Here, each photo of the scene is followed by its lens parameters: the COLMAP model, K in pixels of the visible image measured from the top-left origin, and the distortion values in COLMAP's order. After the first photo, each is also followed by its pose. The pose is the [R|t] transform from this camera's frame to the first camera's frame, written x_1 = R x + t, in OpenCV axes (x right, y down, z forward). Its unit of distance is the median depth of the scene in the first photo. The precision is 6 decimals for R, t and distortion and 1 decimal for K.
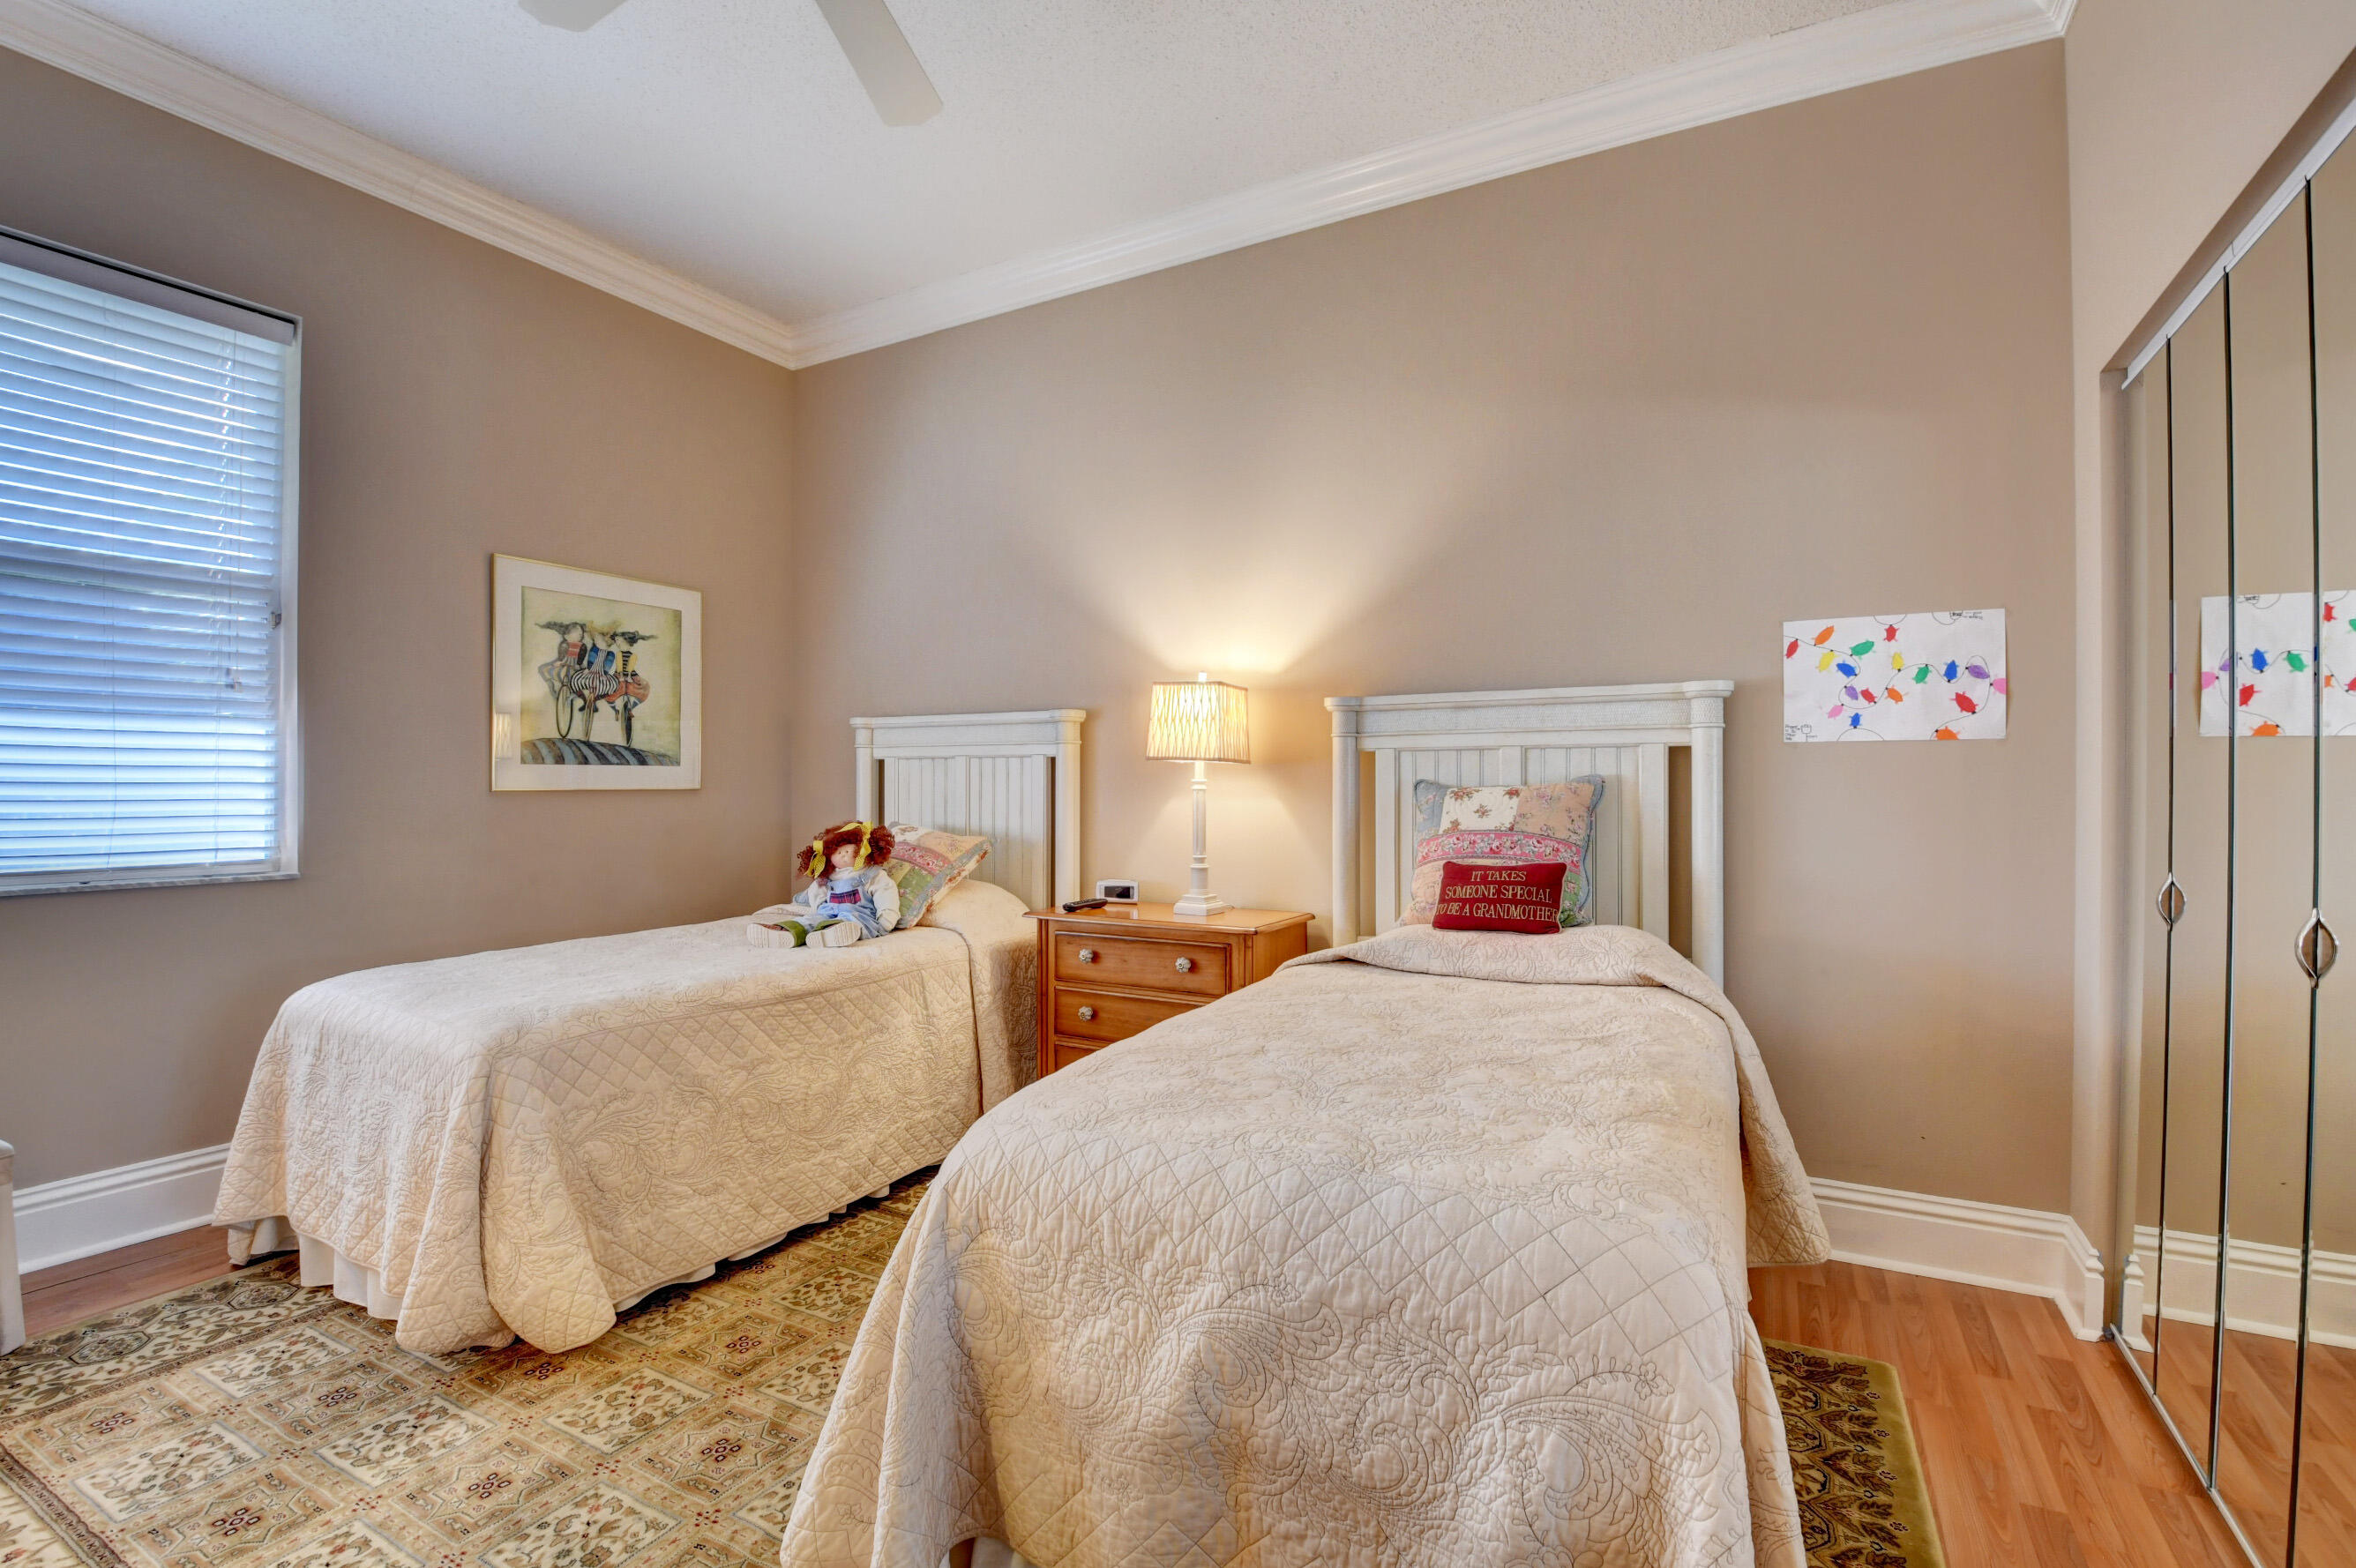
lens RADIAL K [[1049.4, 0, 1183.0], [0, 1049.4, 782.3], [0, 0, 1]] dist [-0.008904, -0.010454]
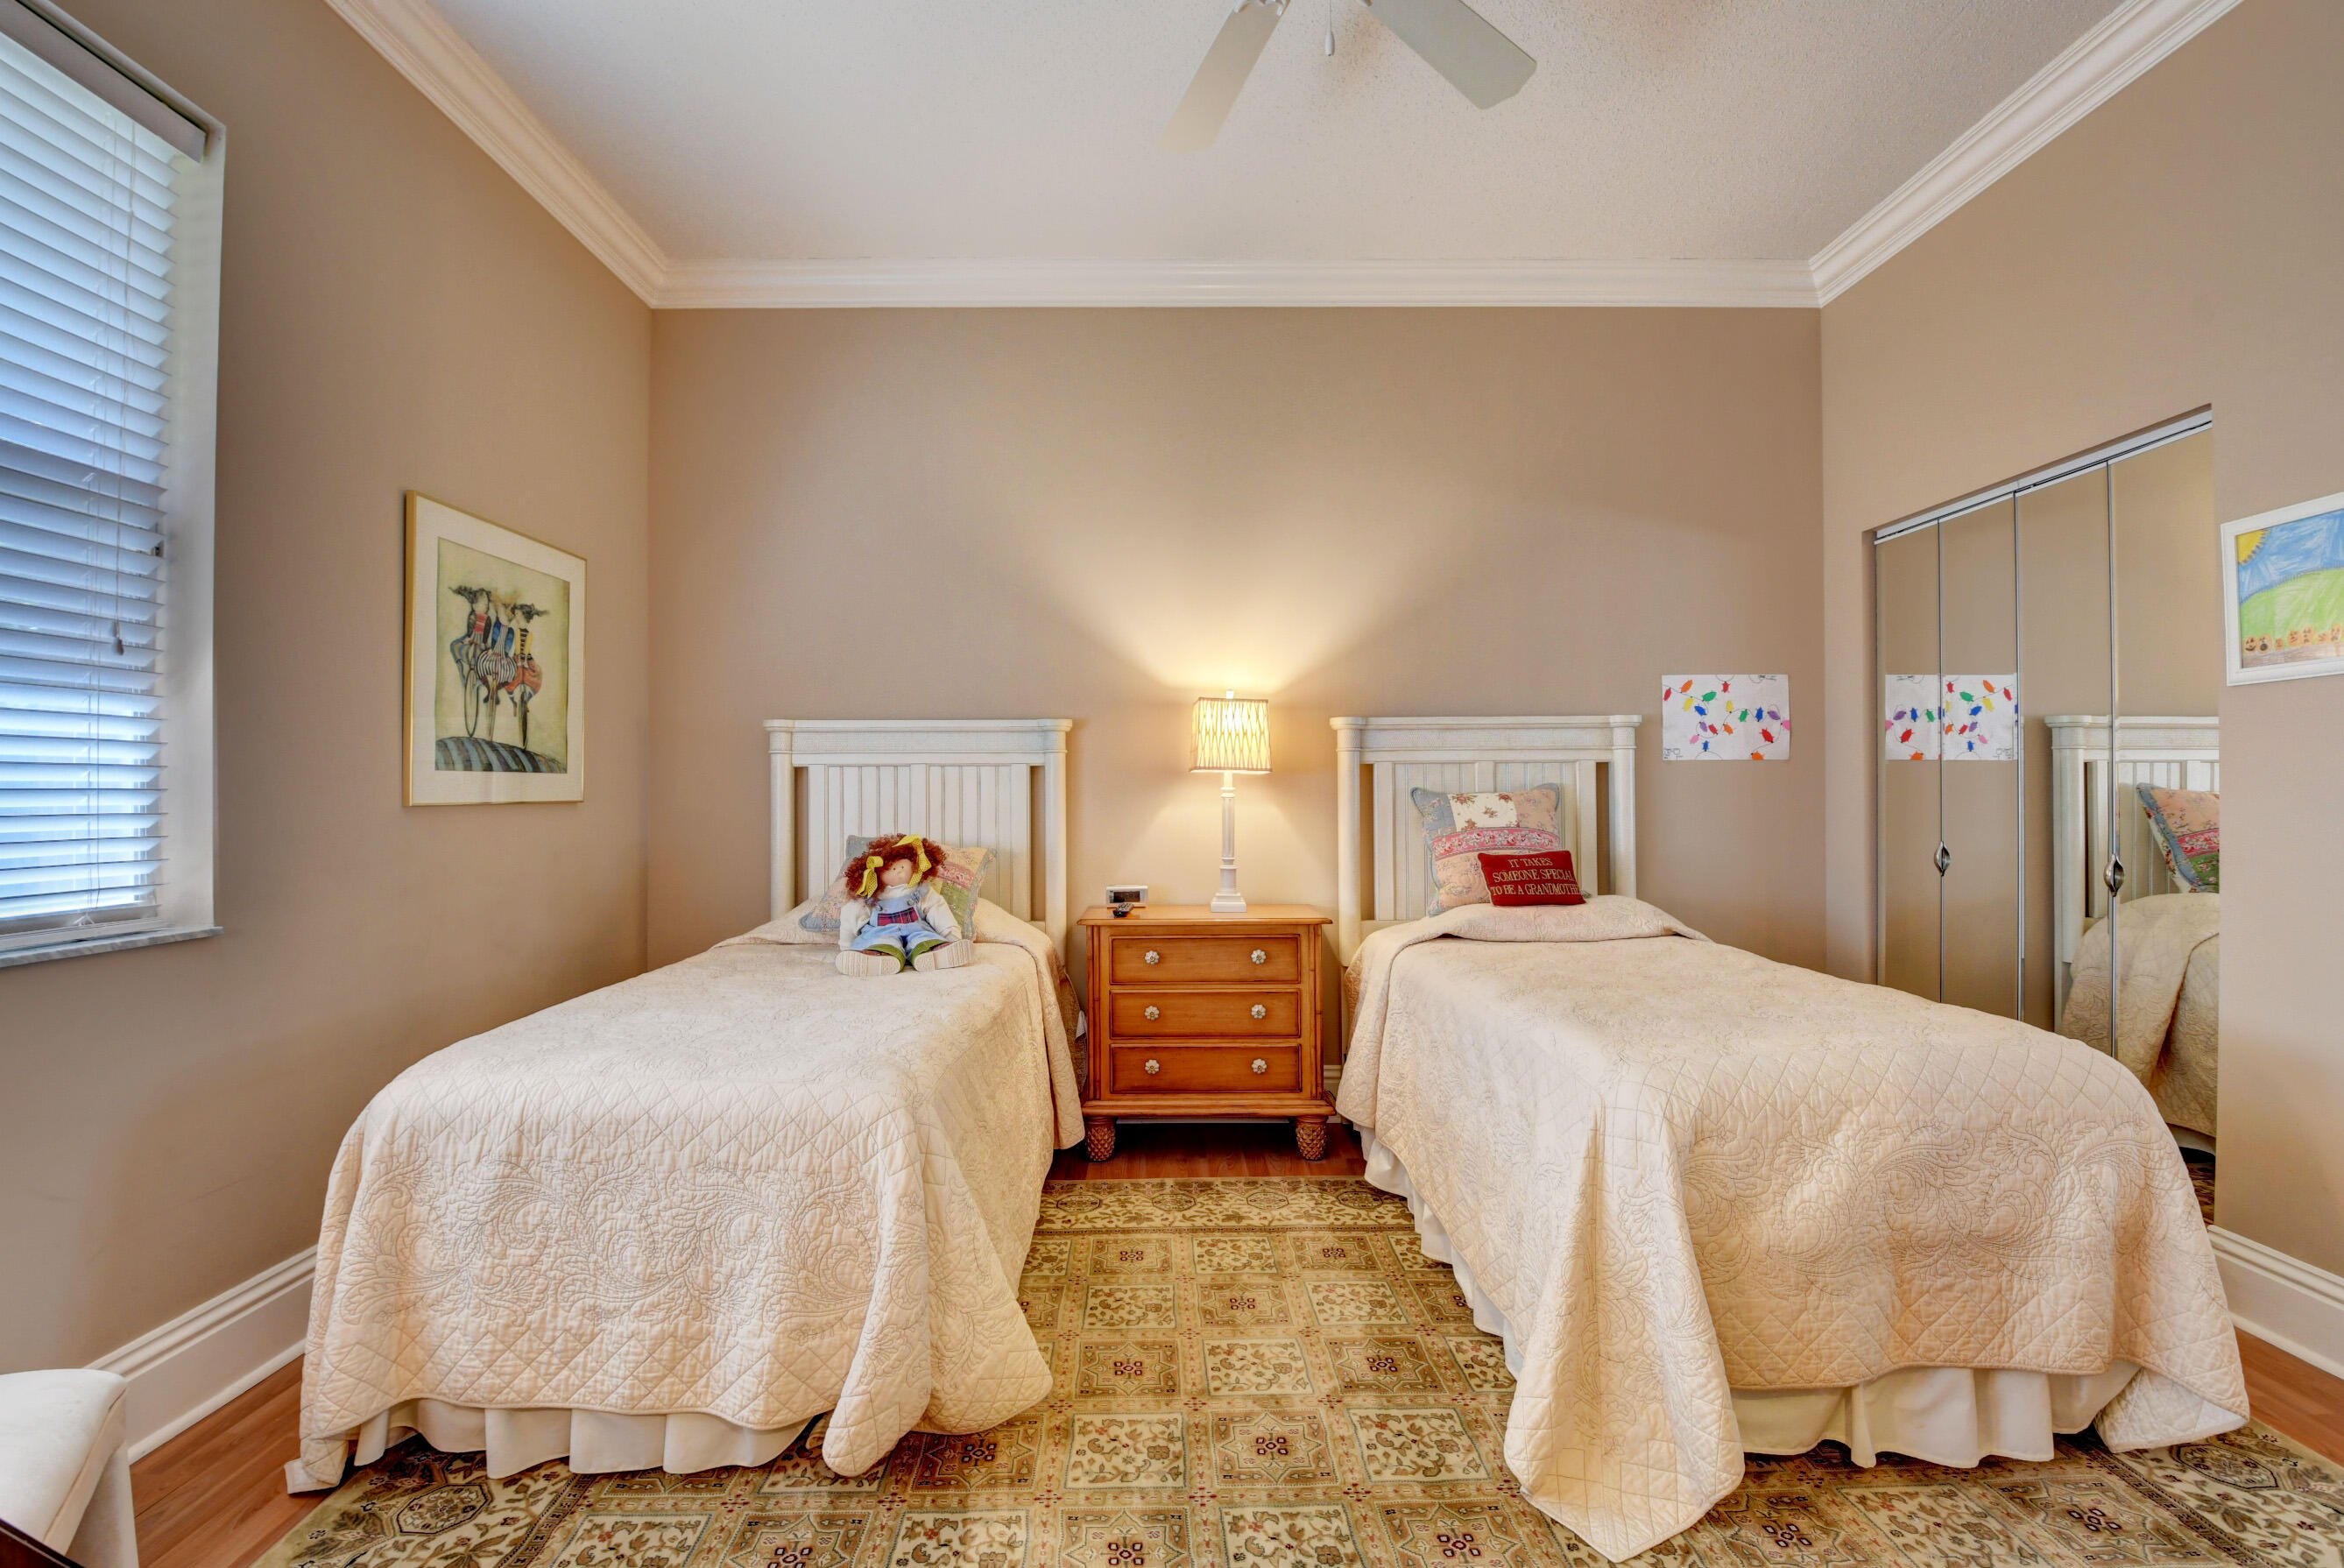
lens RADIAL K [[1034.6, 0, 1171.1], [0, 1034.6, 784.9], [0, 0, 1]] dist [-0.020733, -0.003481]
pose [[0.872239, -0.001456, 0.489078, -0.628687], [0.004140, 0.999982, -0.004407, -0.001440], [-0.489063, 0.005869, 0.872229, 0.103054]]
